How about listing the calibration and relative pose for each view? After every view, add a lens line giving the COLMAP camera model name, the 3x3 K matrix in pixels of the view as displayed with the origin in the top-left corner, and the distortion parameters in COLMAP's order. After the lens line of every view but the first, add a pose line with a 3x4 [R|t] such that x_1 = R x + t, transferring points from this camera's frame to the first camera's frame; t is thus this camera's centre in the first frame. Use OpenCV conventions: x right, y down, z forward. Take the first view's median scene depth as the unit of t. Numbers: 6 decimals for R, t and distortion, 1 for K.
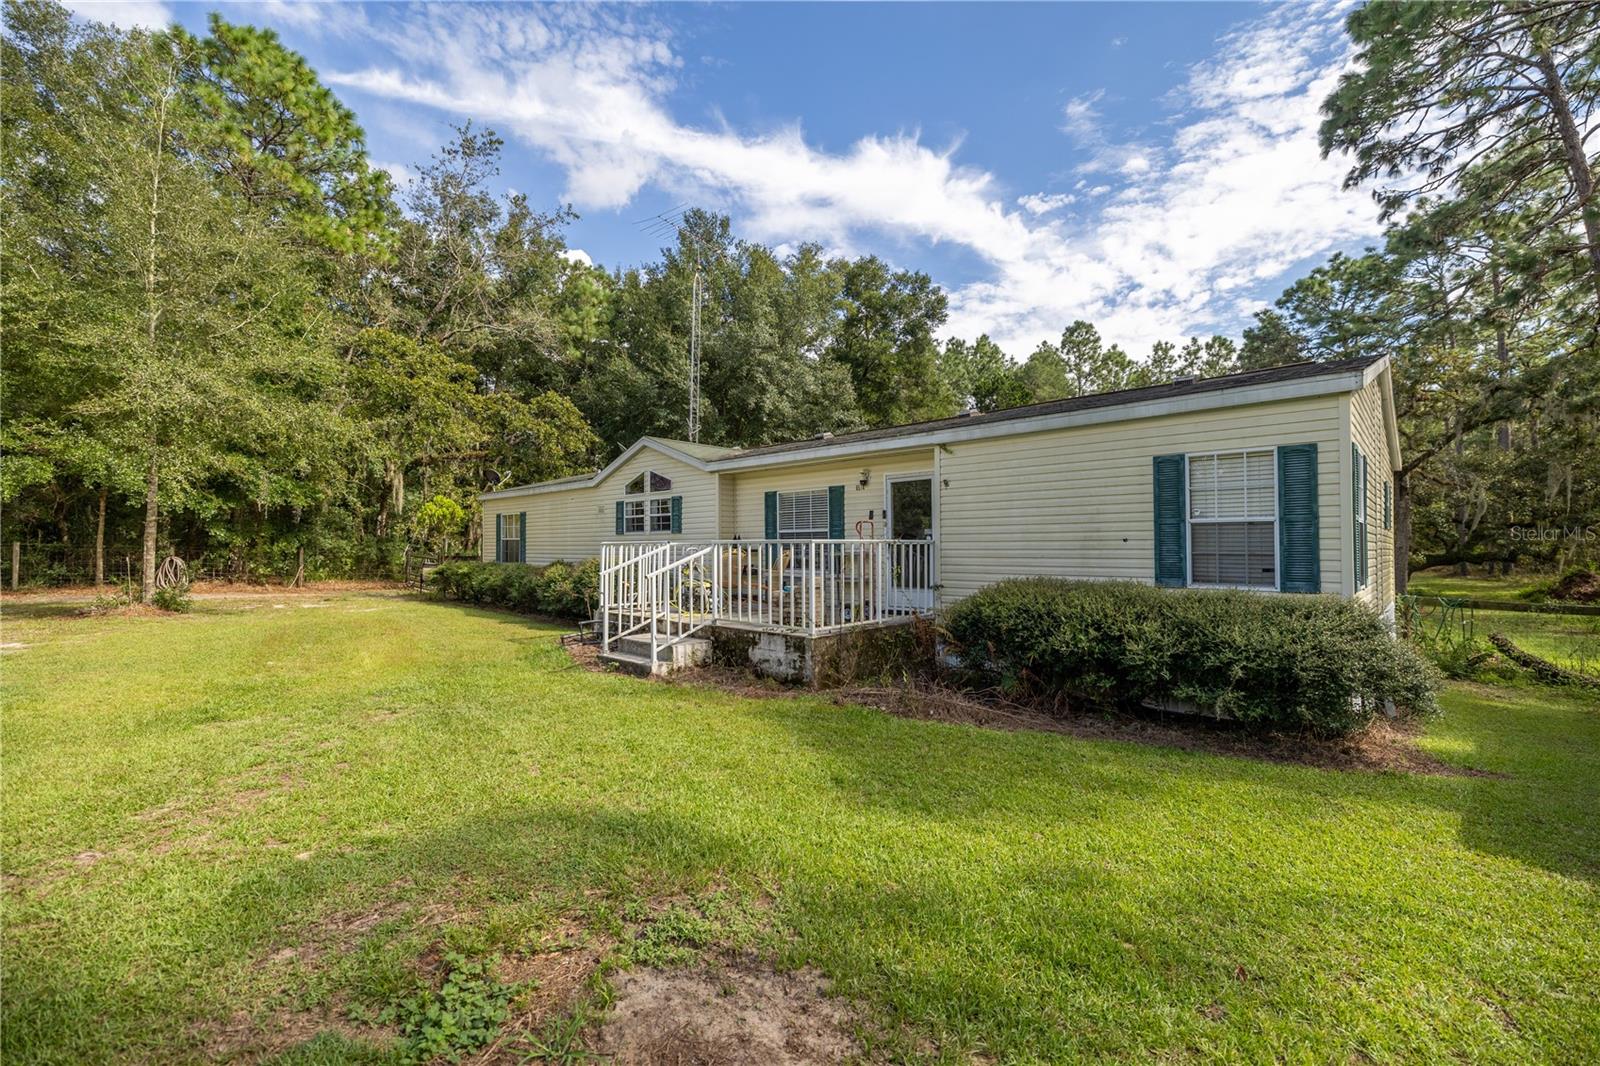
lens RADIAL K [[672.8, 0, 798.5], [0, 672.8, 533.9], [0, 0, 1]] dist [0.002536, 0.000639]
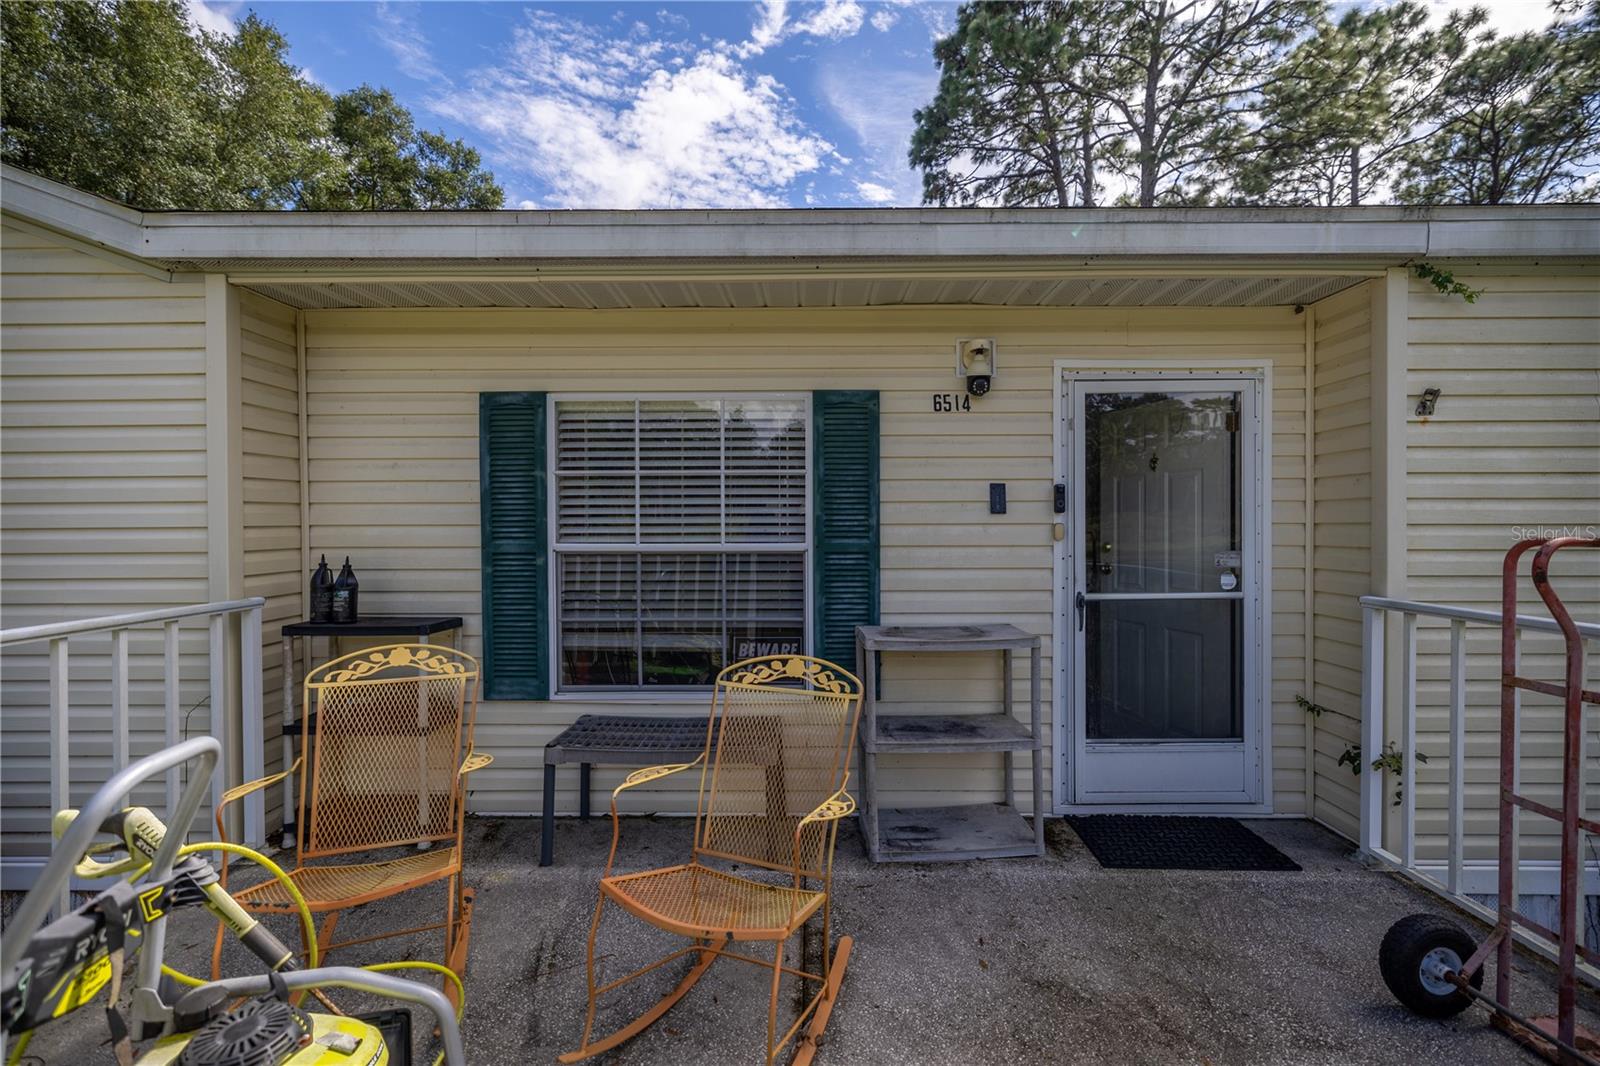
lens RADIAL K [[672.8, 0, 802.7], [0, 672.8, 528.0], [0, 0, 1]] dist [0.002536, 0.000639]
pose [[0.715803, 0.000549, 0.698302, -0.153309], [-0.008341, 0.999935, 0.007765, -0.015786], [-0.698252, -0.011383, 0.715761, 0.806471]]
